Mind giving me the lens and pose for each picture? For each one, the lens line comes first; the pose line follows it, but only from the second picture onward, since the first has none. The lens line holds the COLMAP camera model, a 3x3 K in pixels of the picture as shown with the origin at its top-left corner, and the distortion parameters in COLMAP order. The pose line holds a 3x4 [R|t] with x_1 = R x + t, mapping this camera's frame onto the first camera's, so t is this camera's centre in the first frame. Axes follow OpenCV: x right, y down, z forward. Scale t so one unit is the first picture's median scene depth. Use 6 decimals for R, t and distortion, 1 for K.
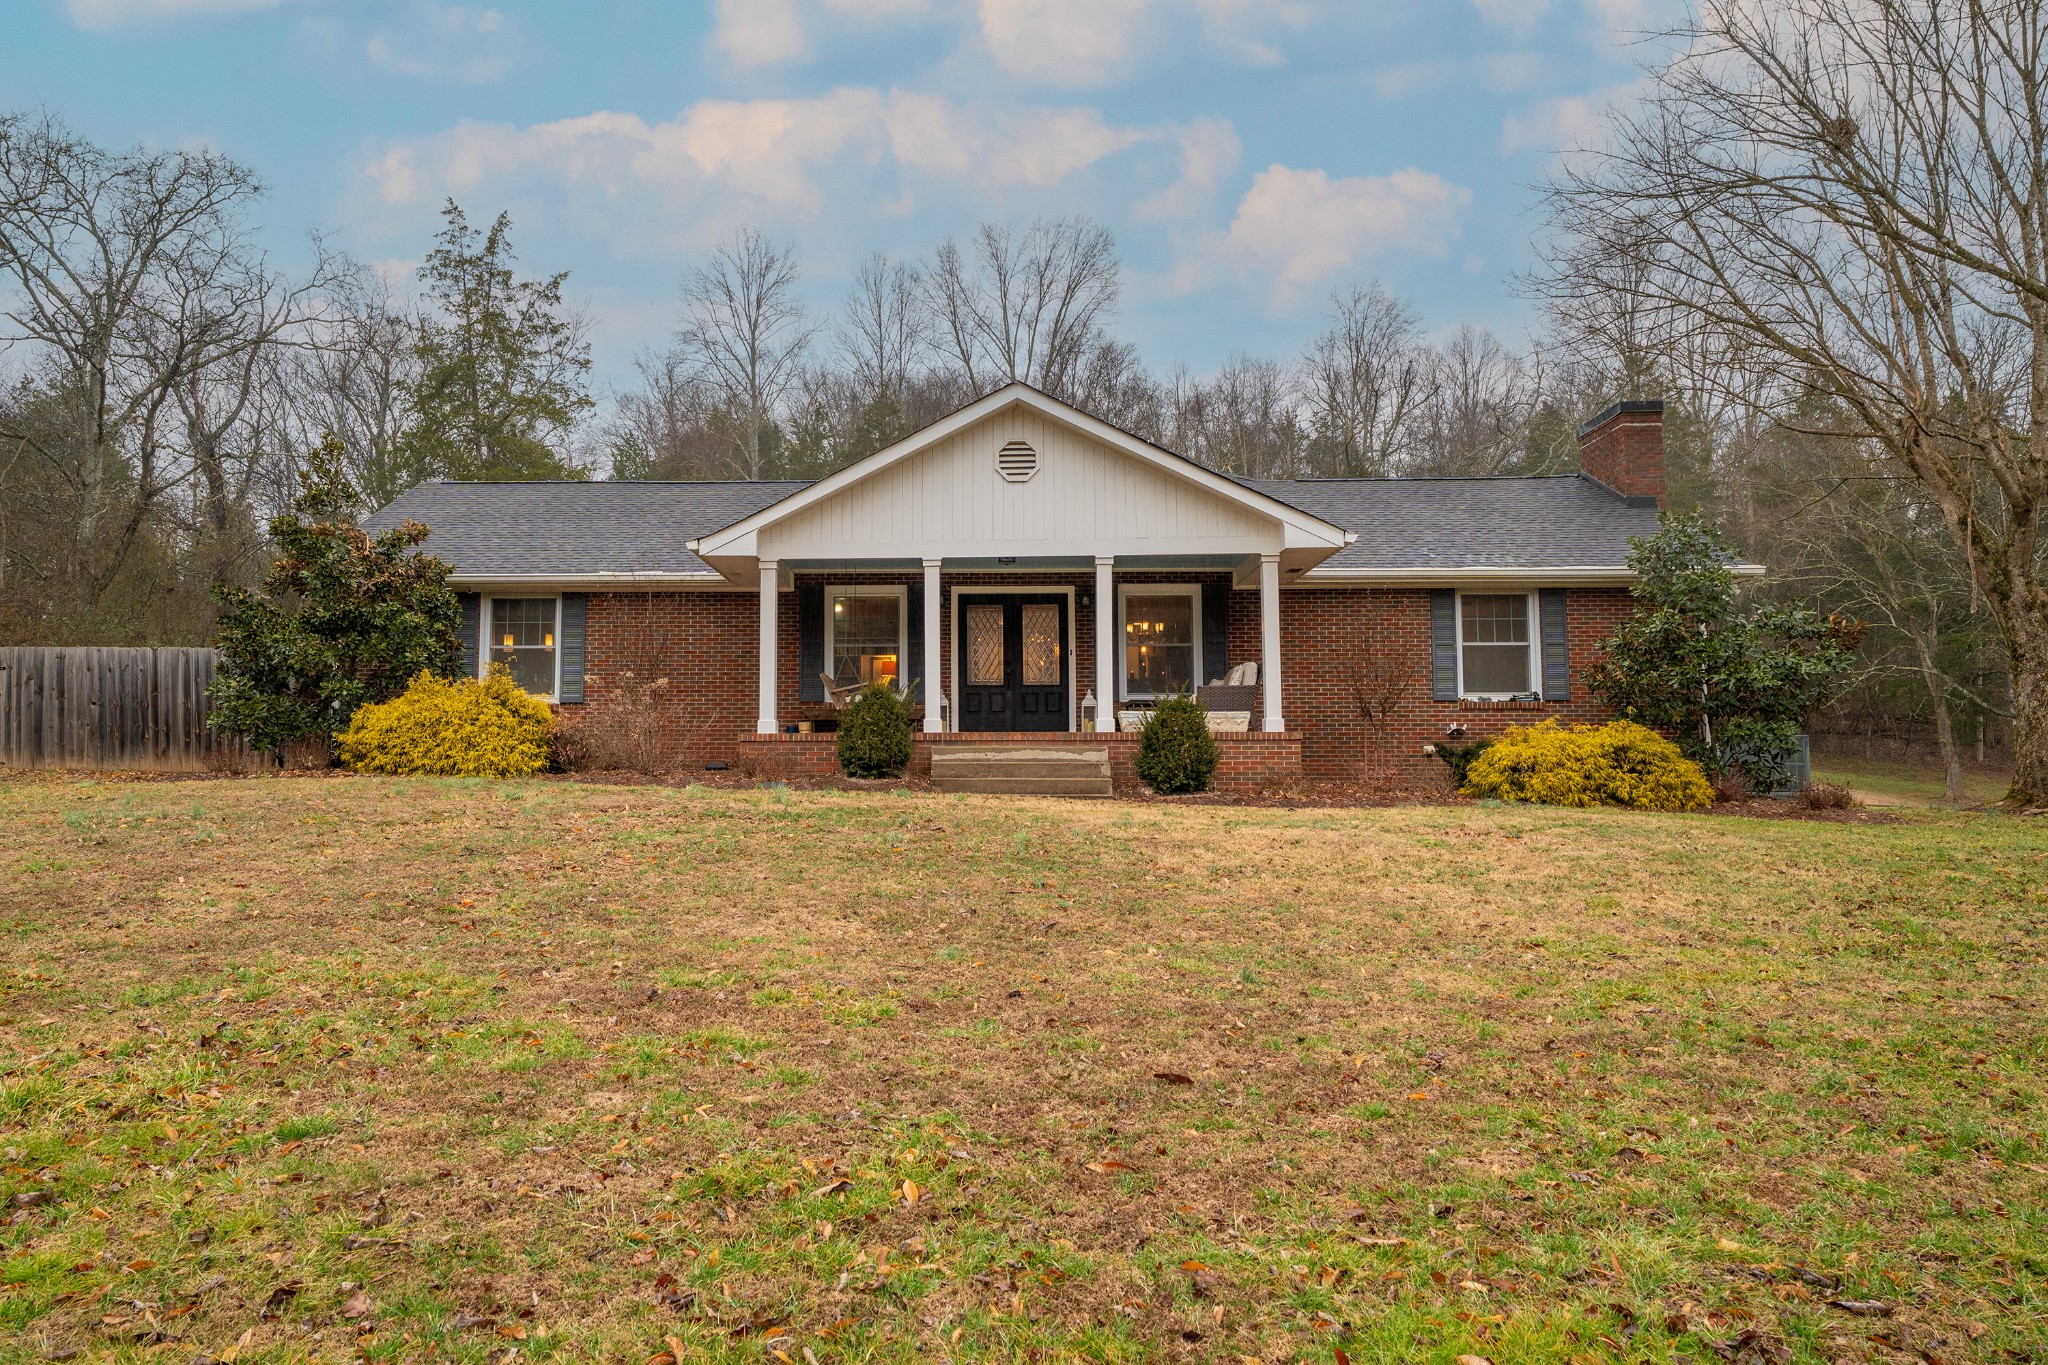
lens RADIAL K [[1372.0, 0, 1024.0], [0, 1372.0, 682.5], [0, 0, 1]] dist [-0.003454, -0.001732]
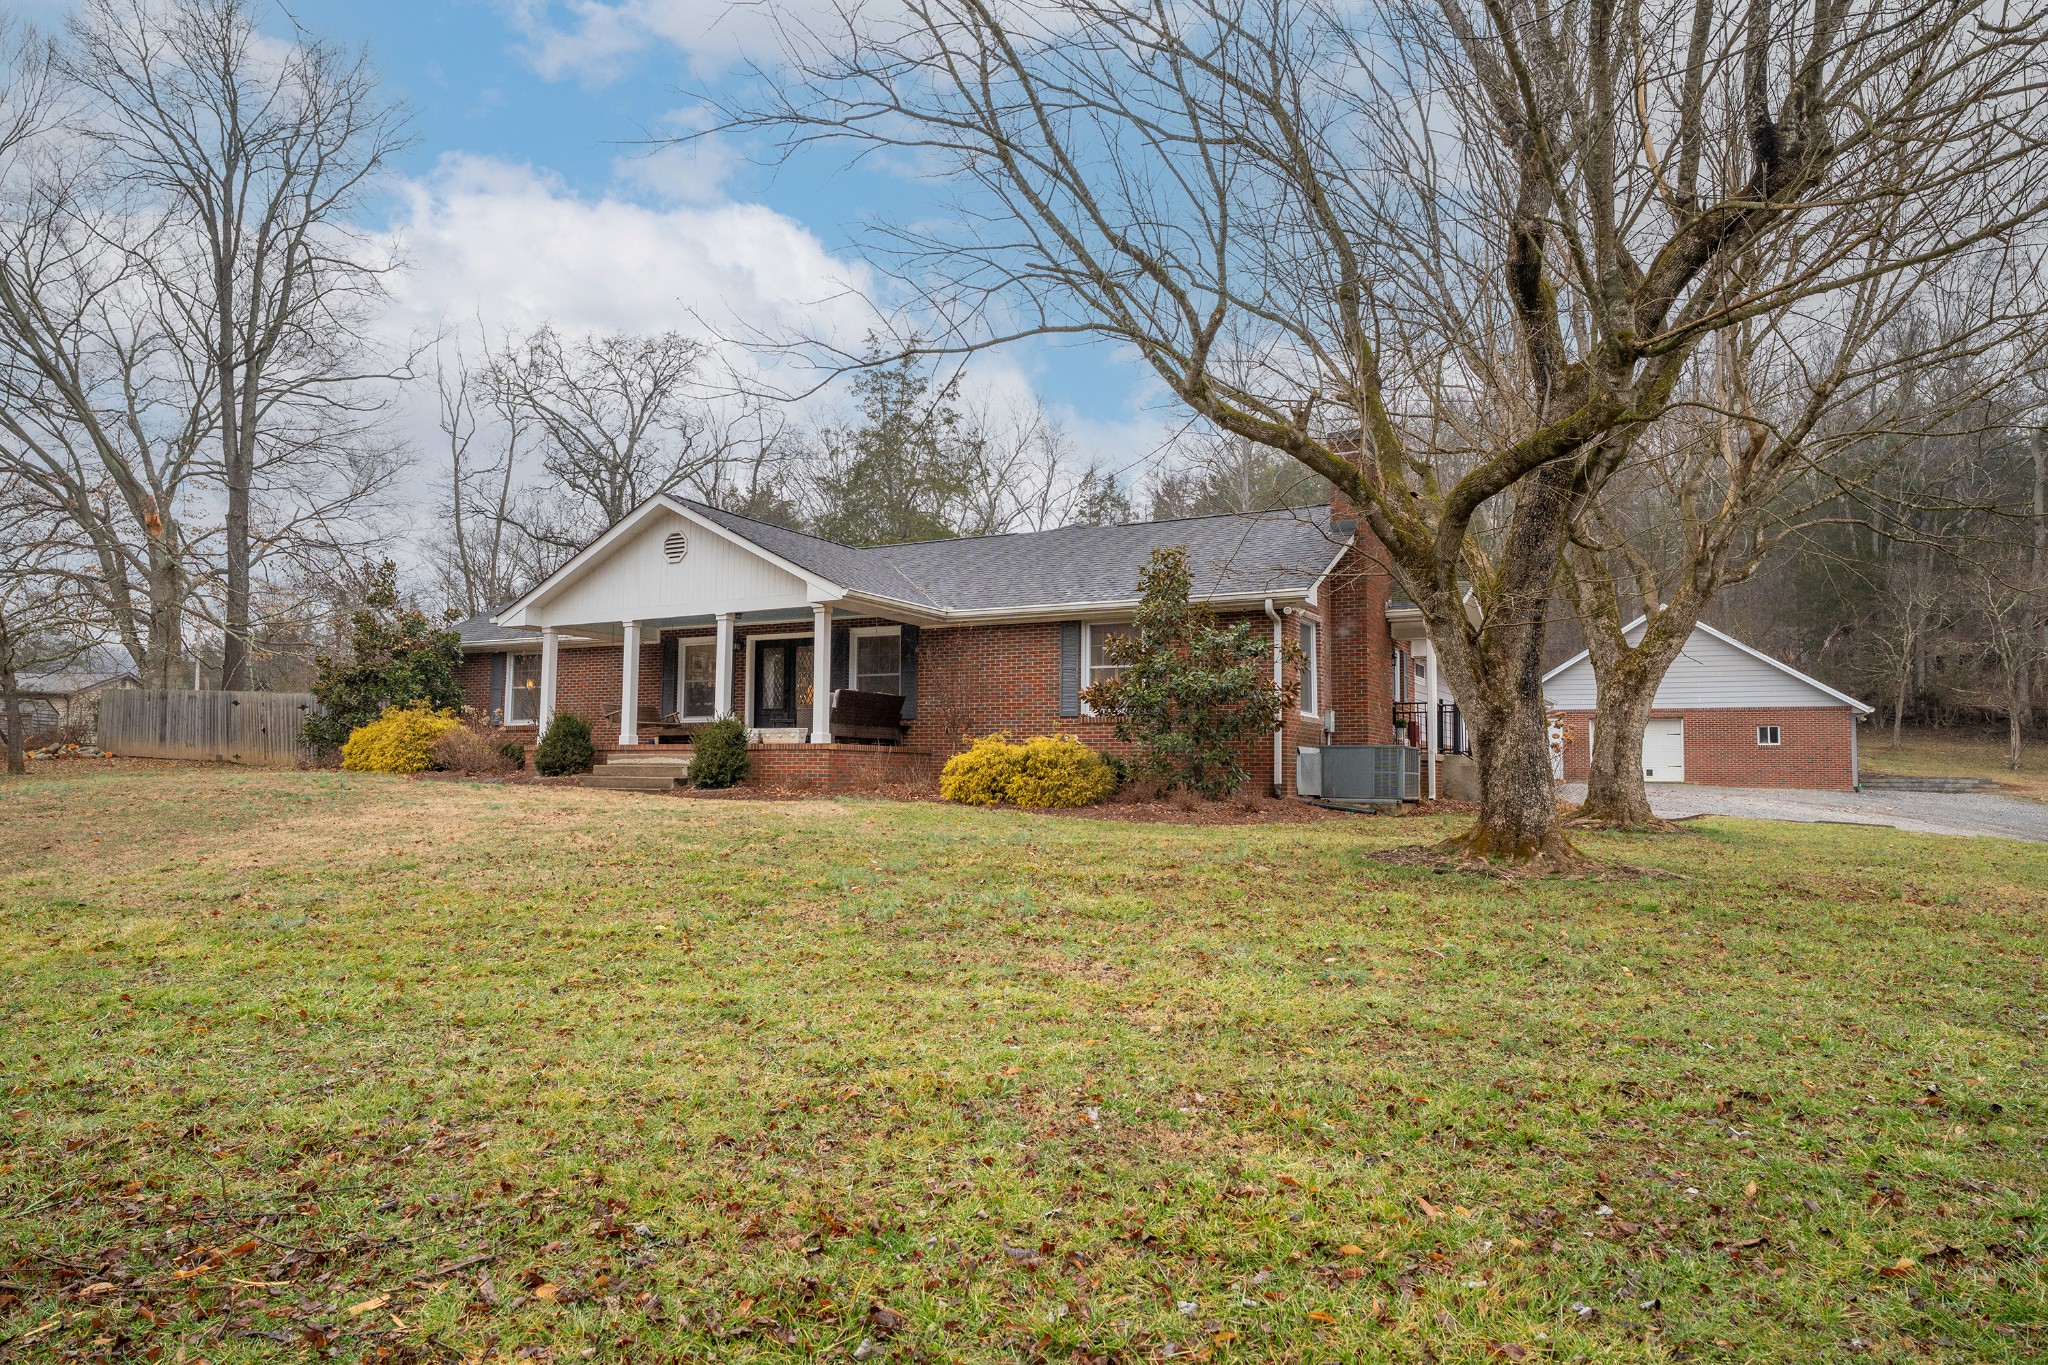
lens RADIAL K [[1372.0, 0, 1024.0], [0, 1372.0, 682.5], [0, 0, 1]] dist [-0.003454, -0.001732]
pose [[0.844524, -0.018944, -0.535183, 0.929000], [0.009080, 0.999737, -0.021060, 0.006999], [0.535441, 0.012926, 0.844474, 0.012836]]
